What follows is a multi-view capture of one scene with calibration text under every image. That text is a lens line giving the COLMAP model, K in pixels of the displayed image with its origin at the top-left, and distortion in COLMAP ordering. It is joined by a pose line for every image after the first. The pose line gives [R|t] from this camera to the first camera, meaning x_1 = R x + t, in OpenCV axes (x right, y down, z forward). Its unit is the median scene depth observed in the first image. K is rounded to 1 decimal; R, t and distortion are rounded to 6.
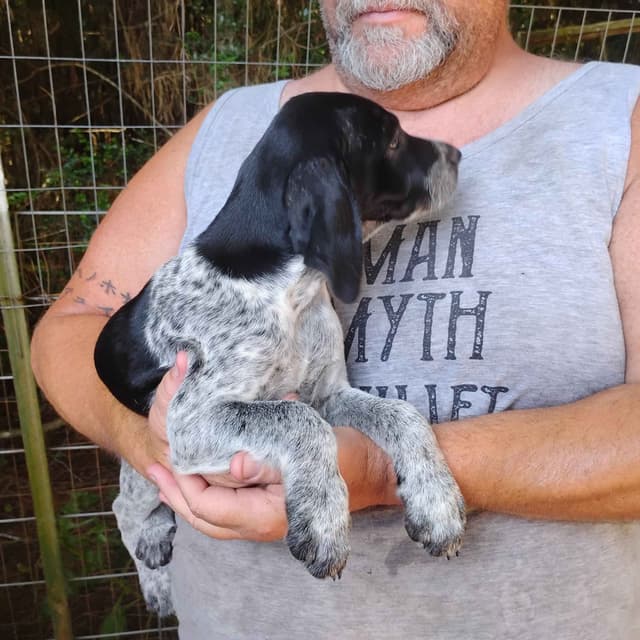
lens RADIAL K [[697.2, 0, 294.3], [0, 697.2, 321.8], [0, 0, 1]] dist [0.018223, -0.013655]
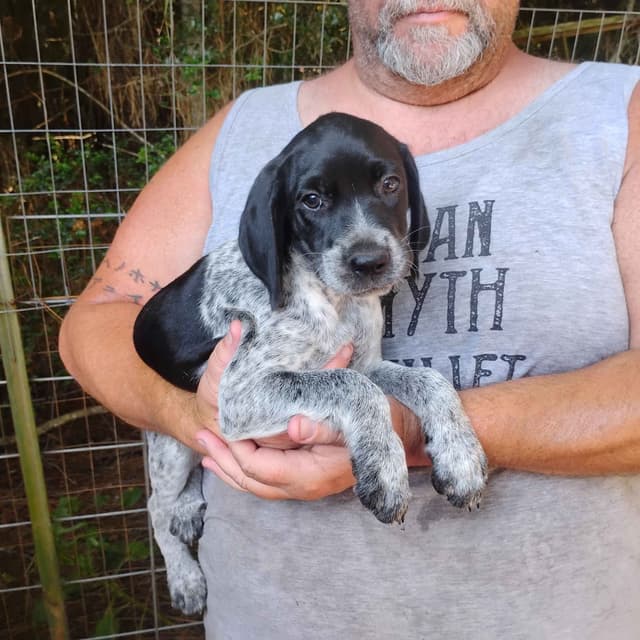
lens RADIAL K [[703.8, 0, 290.4], [0, 703.8, 321.3], [0, 0, 1]] dist [-0.011763, 0.032636]
pose [[0.999235, -0.018464, 0.034483, -0.097724], [0.018910, 0.999741, -0.012630, 0.046451], [-0.034241, 0.013272, 0.999325, -0.088381]]
